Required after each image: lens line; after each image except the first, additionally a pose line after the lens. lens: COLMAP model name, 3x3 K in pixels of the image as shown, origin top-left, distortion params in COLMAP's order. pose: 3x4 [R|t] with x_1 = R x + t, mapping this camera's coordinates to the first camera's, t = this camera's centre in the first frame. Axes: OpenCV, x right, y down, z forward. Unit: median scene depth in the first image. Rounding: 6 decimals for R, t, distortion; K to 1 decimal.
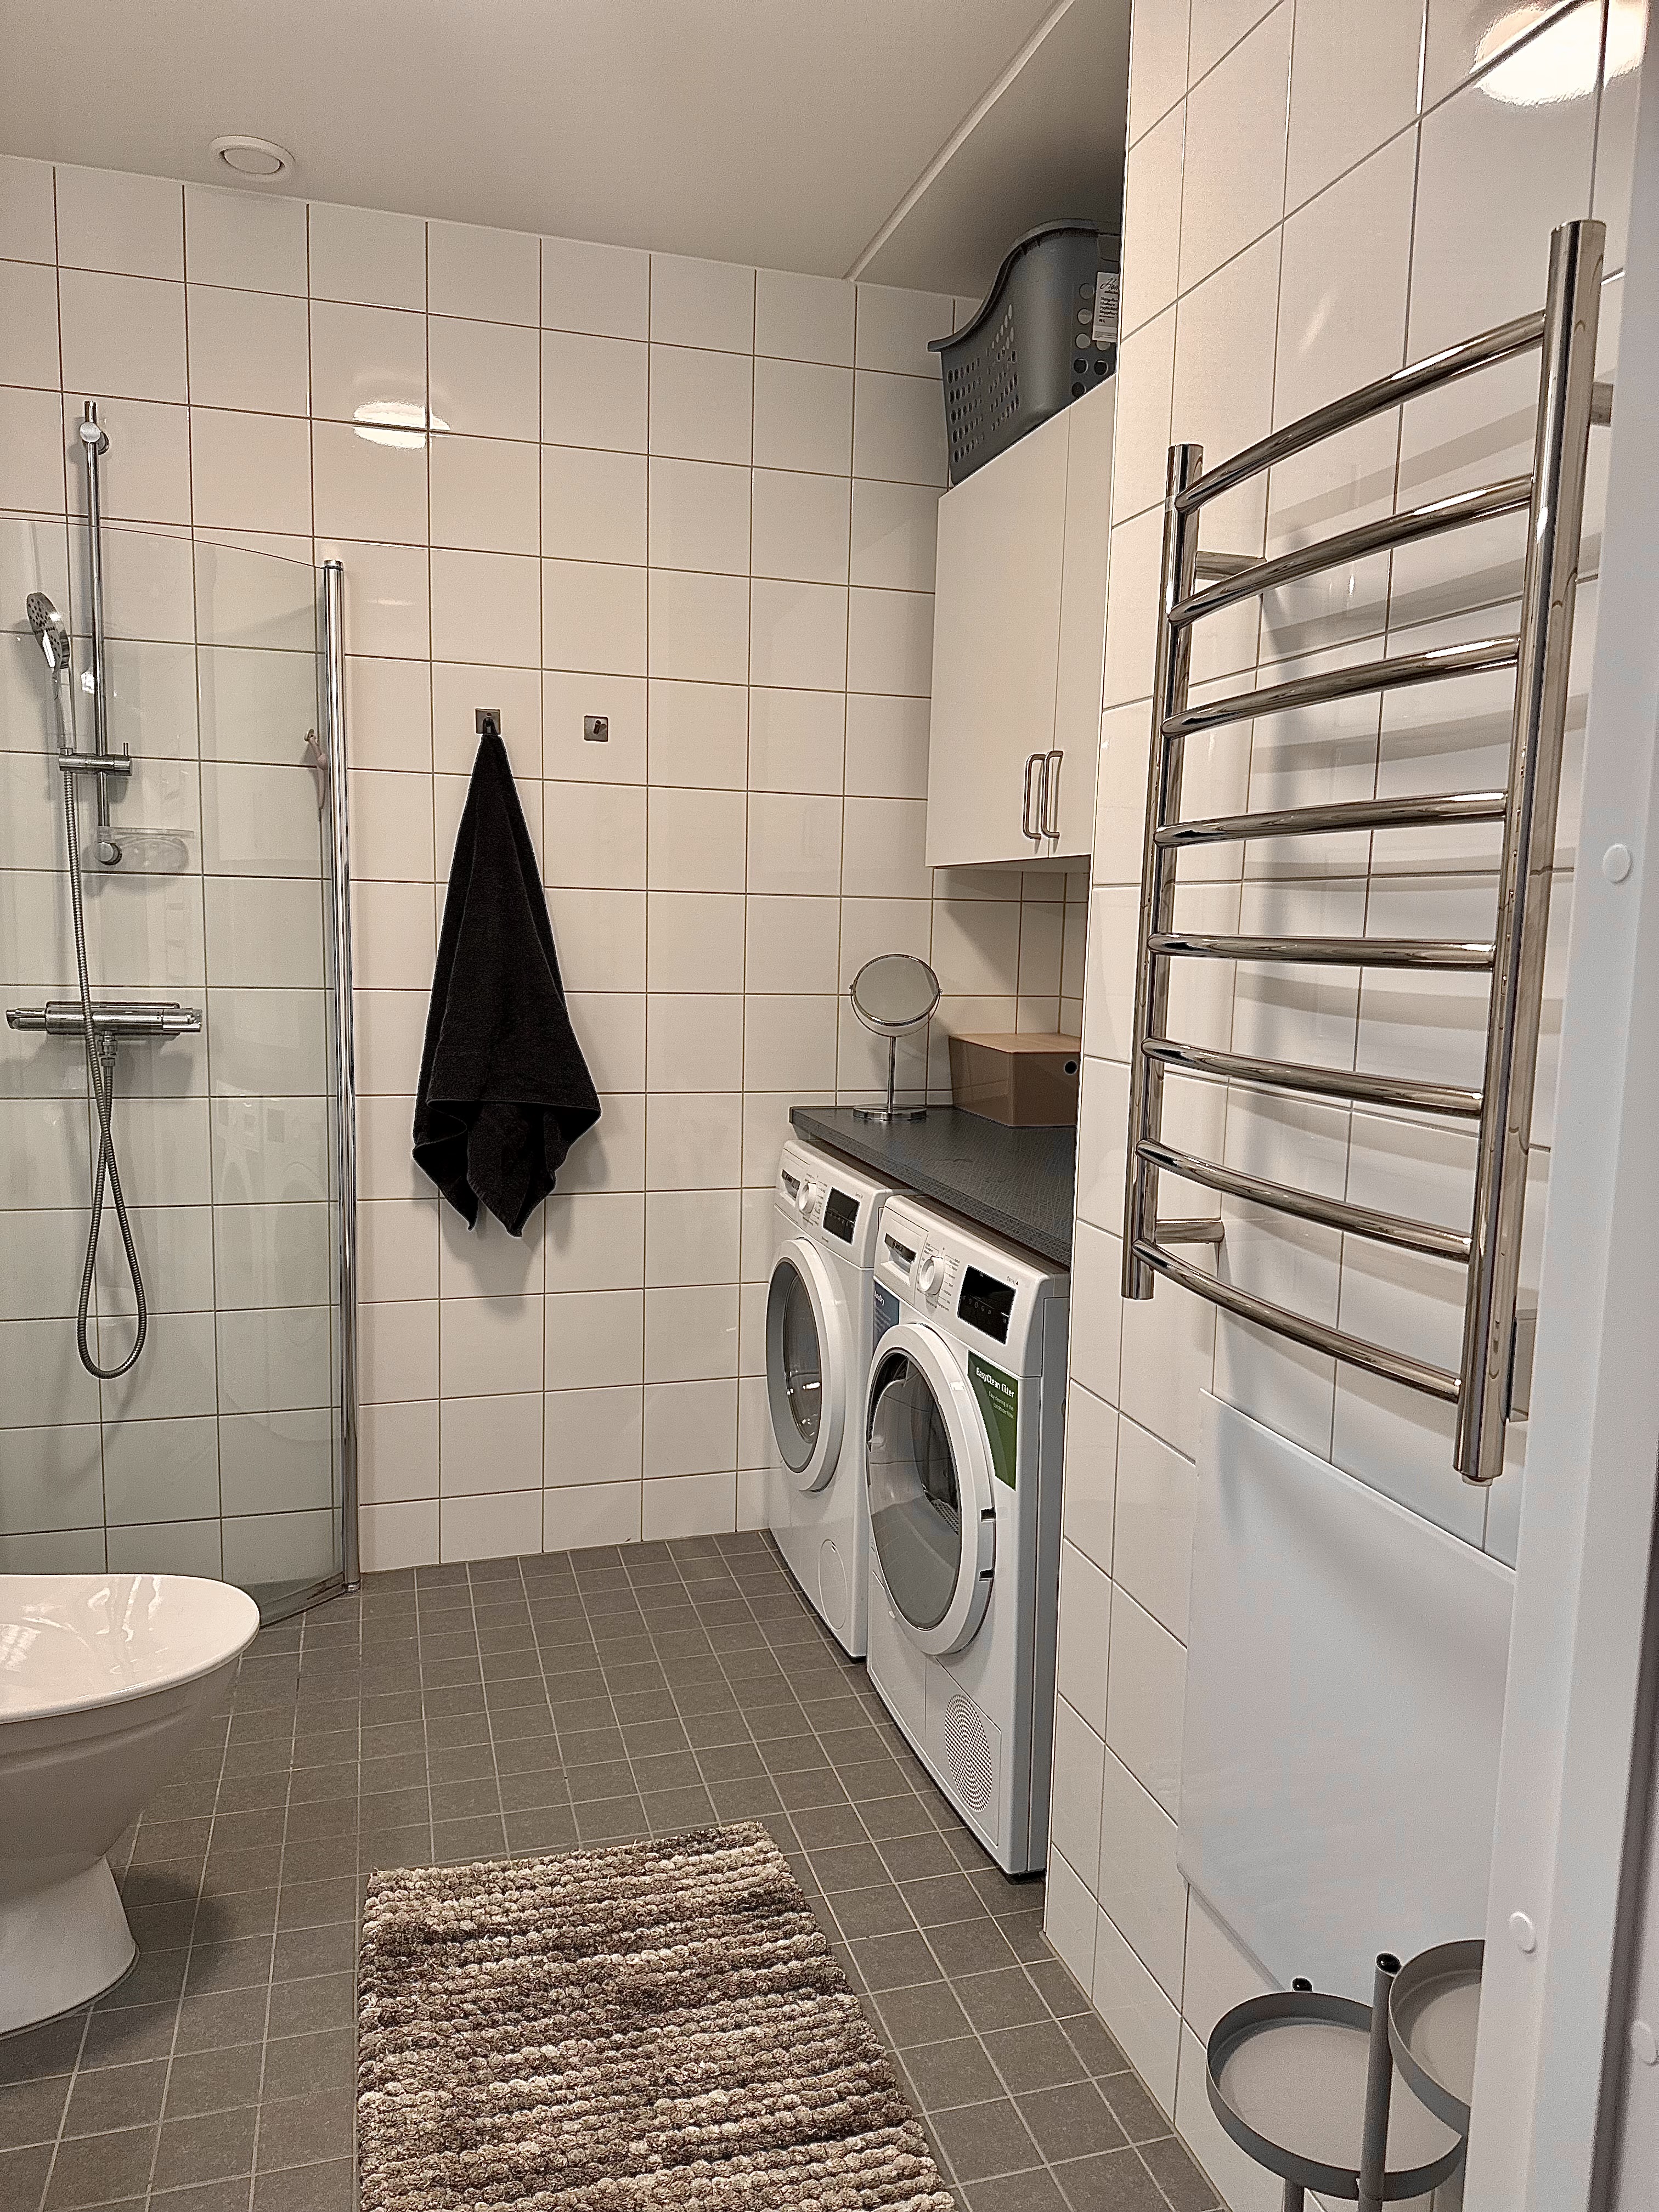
lens RADIAL K [[1562.3, 0, 819.3], [0, 1562.3, 1086.5], [0, 0, 1]] dist [0.018856, -0.009871]
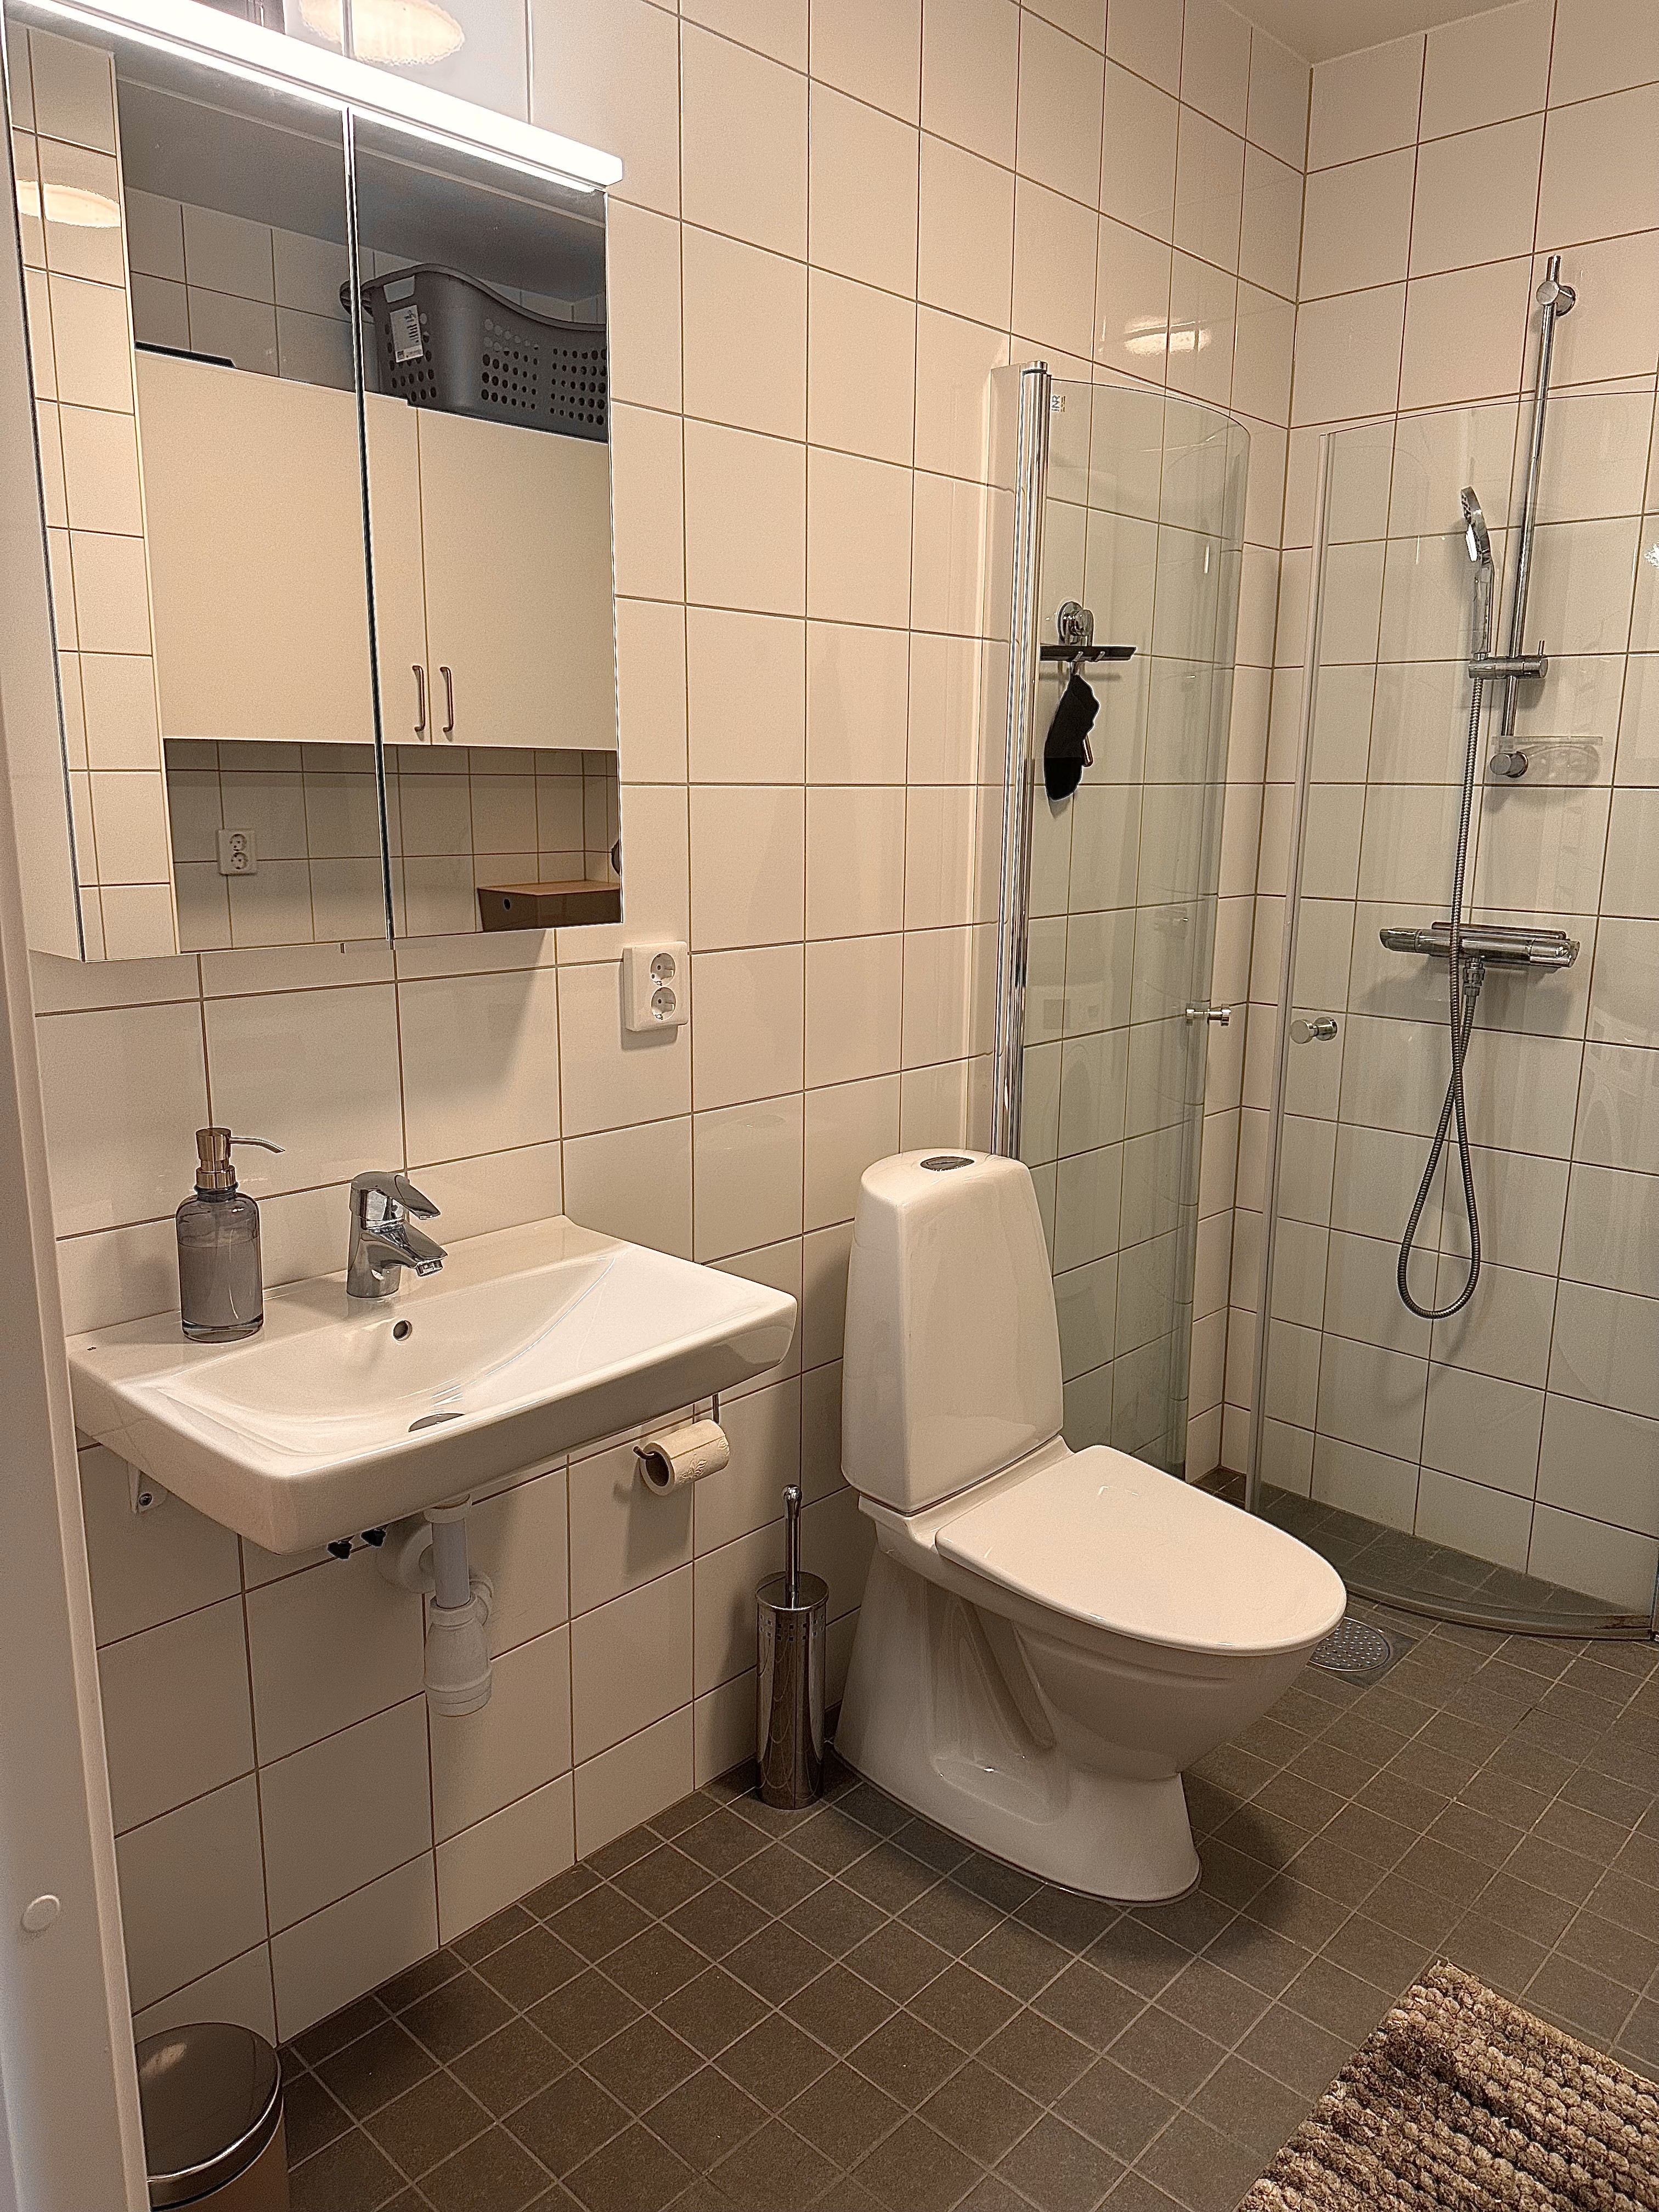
lens RADIAL K [[1562.3, 0, 819.3], [0, 1562.3, 1086.5], [0, 0, 1]] dist [0.018856, -0.009871]
pose [[0.519922, 0.149771, -0.840982, 0.142261], [-0.090486, 0.988627, 0.120124, -0.036931], [0.849408, 0.013642, 0.527561, 0.175784]]
